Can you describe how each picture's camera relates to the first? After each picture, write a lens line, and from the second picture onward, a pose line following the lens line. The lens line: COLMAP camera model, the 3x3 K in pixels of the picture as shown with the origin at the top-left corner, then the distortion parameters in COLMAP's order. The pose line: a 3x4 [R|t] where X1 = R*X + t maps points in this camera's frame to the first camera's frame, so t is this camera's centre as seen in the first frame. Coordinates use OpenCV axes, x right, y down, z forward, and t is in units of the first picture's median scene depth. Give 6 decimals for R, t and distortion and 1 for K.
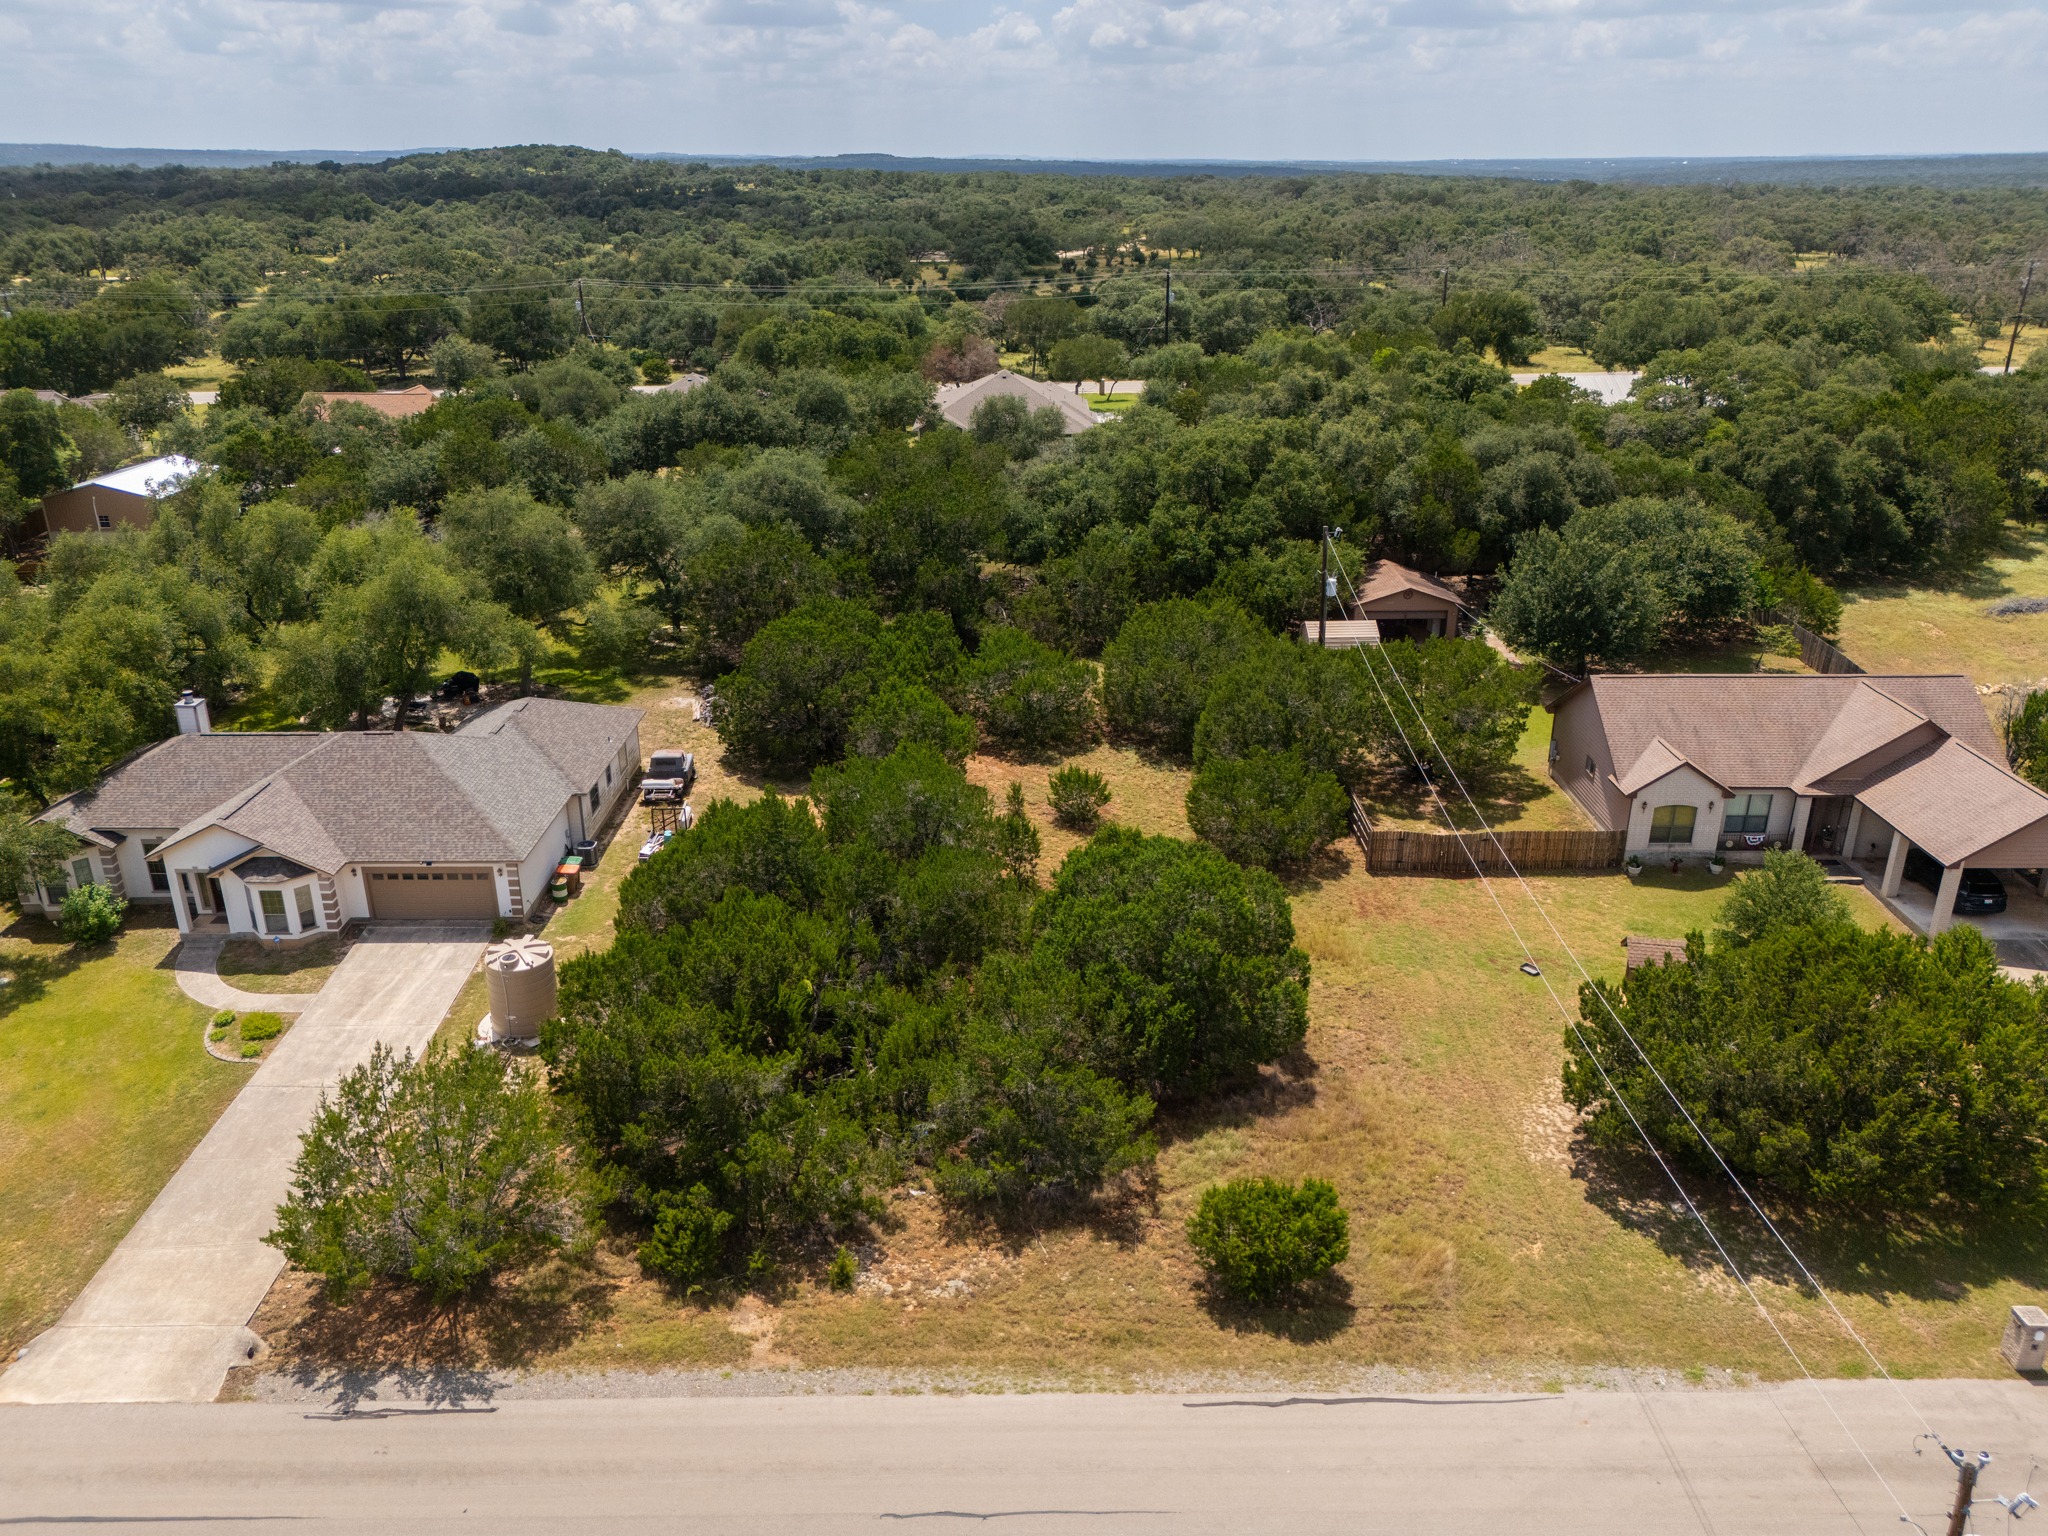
lens RADIAL K [[1504.4, 0, 1024.0], [0, 1504.4, 768.0], [0, 0, 1]] dist [0.076712, -0.080307]
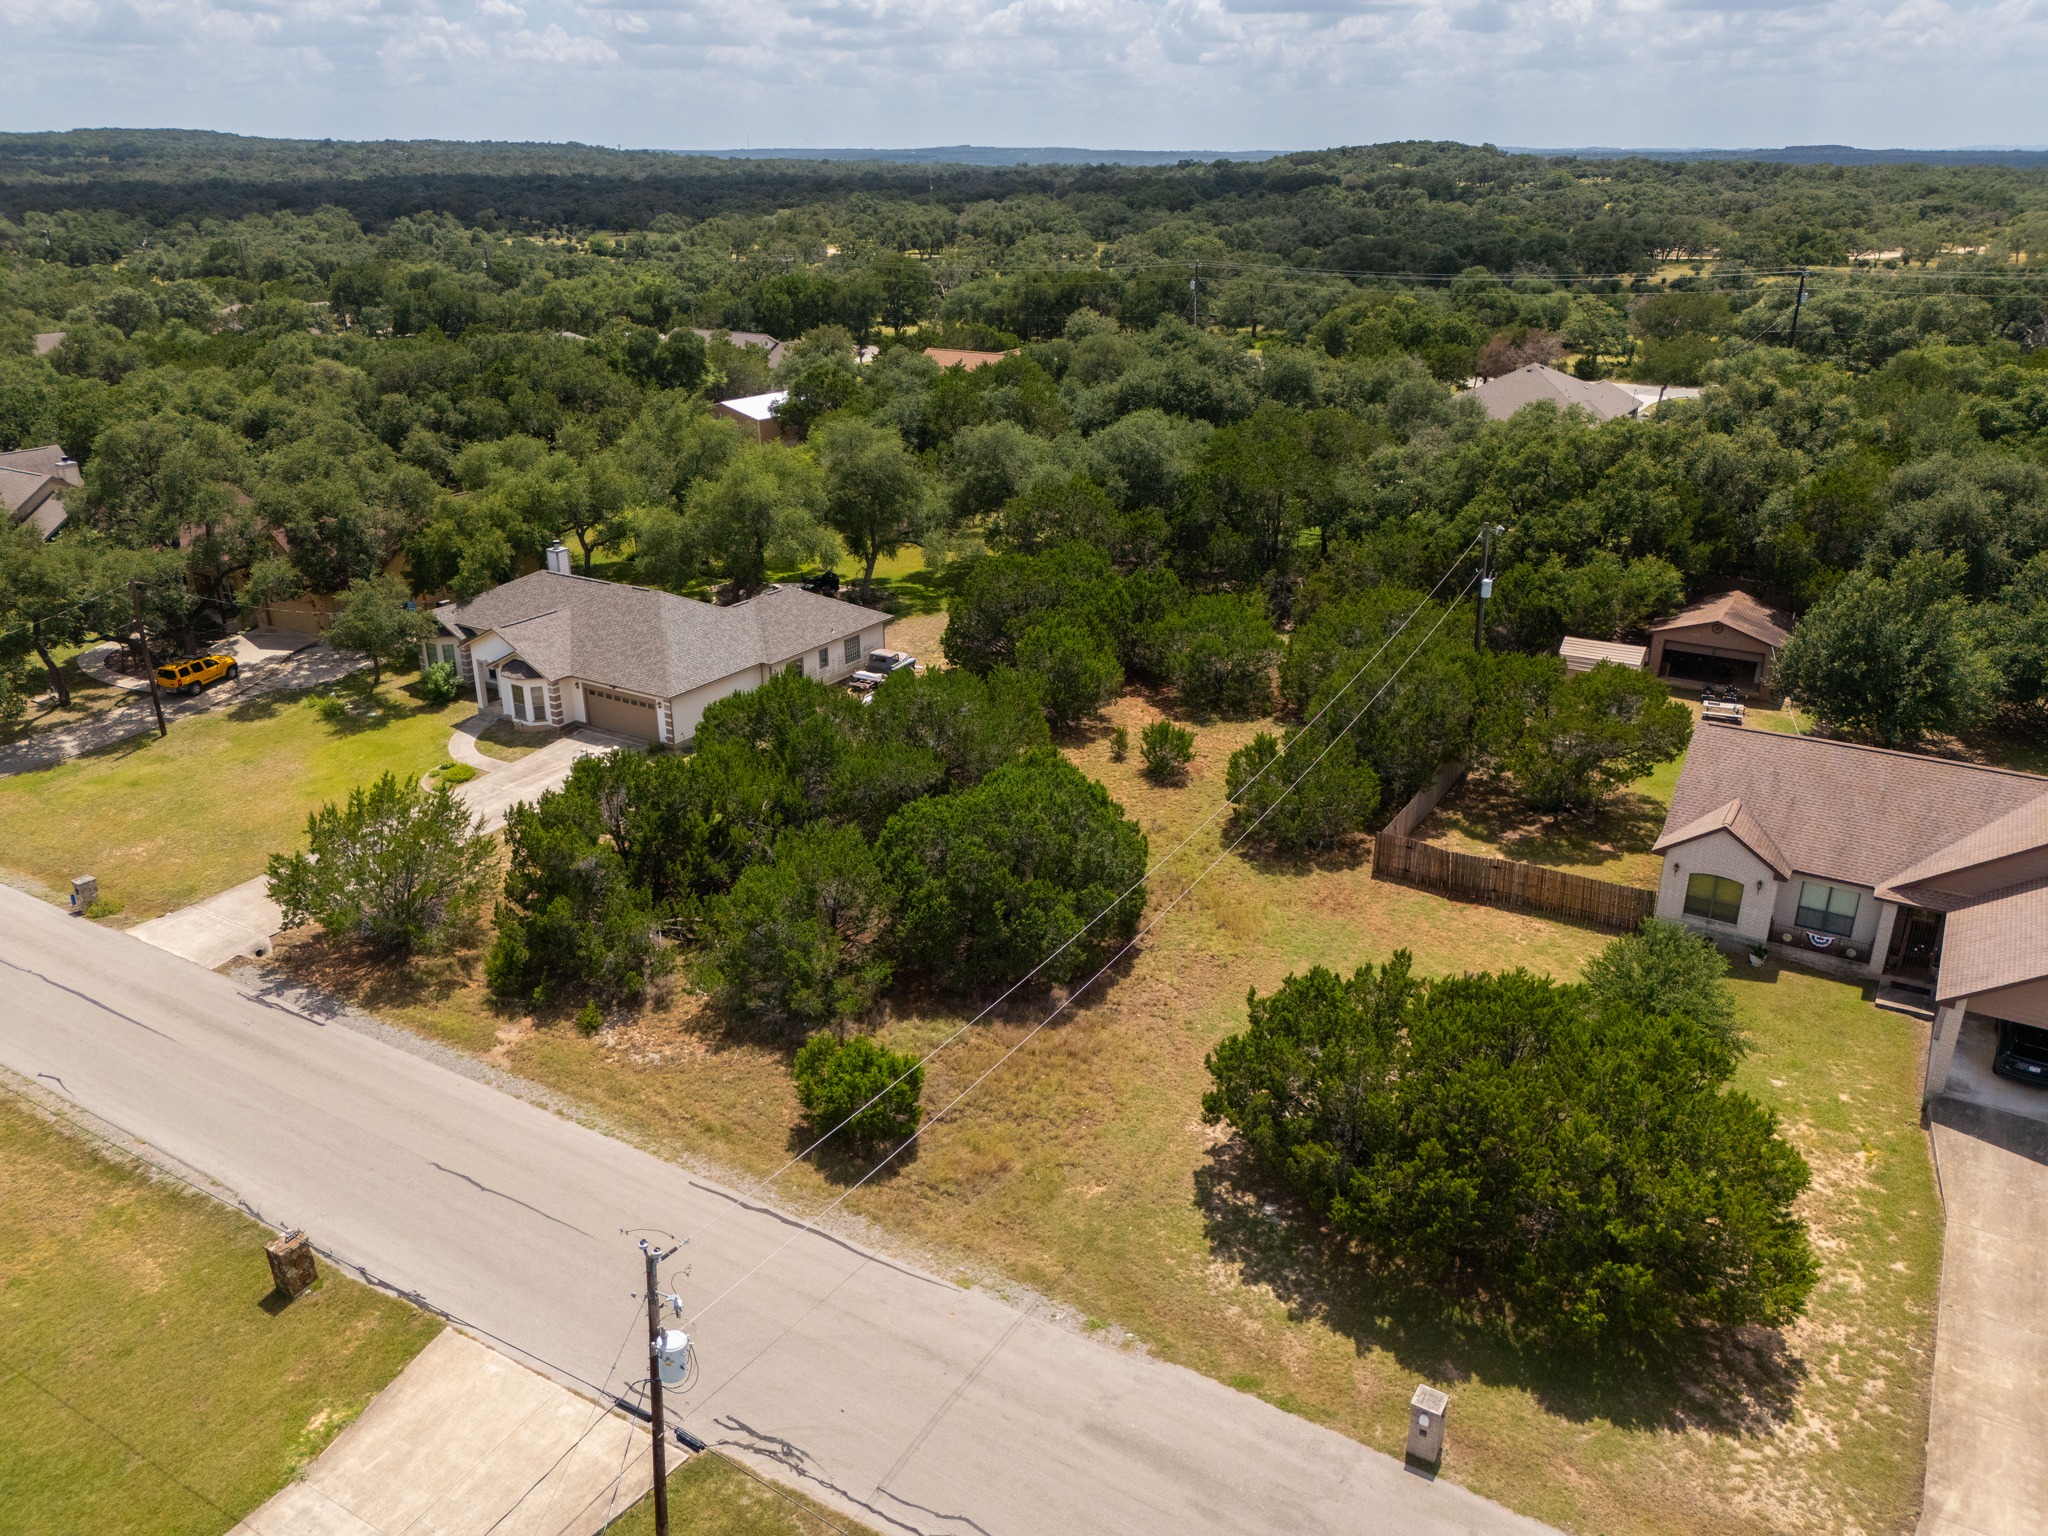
lens RADIAL K [[1504.4, 0, 1024.0], [0, 1504.4, 768.0], [0, 0, 1]] dist [0.076712, -0.080307]
pose [[0.852019, 0.195016, -0.485832, 0.518631], [-0.194190, 0.979550, 0.052639, -0.004868], [0.486162, 0.049494, 0.872466, 0.052493]]
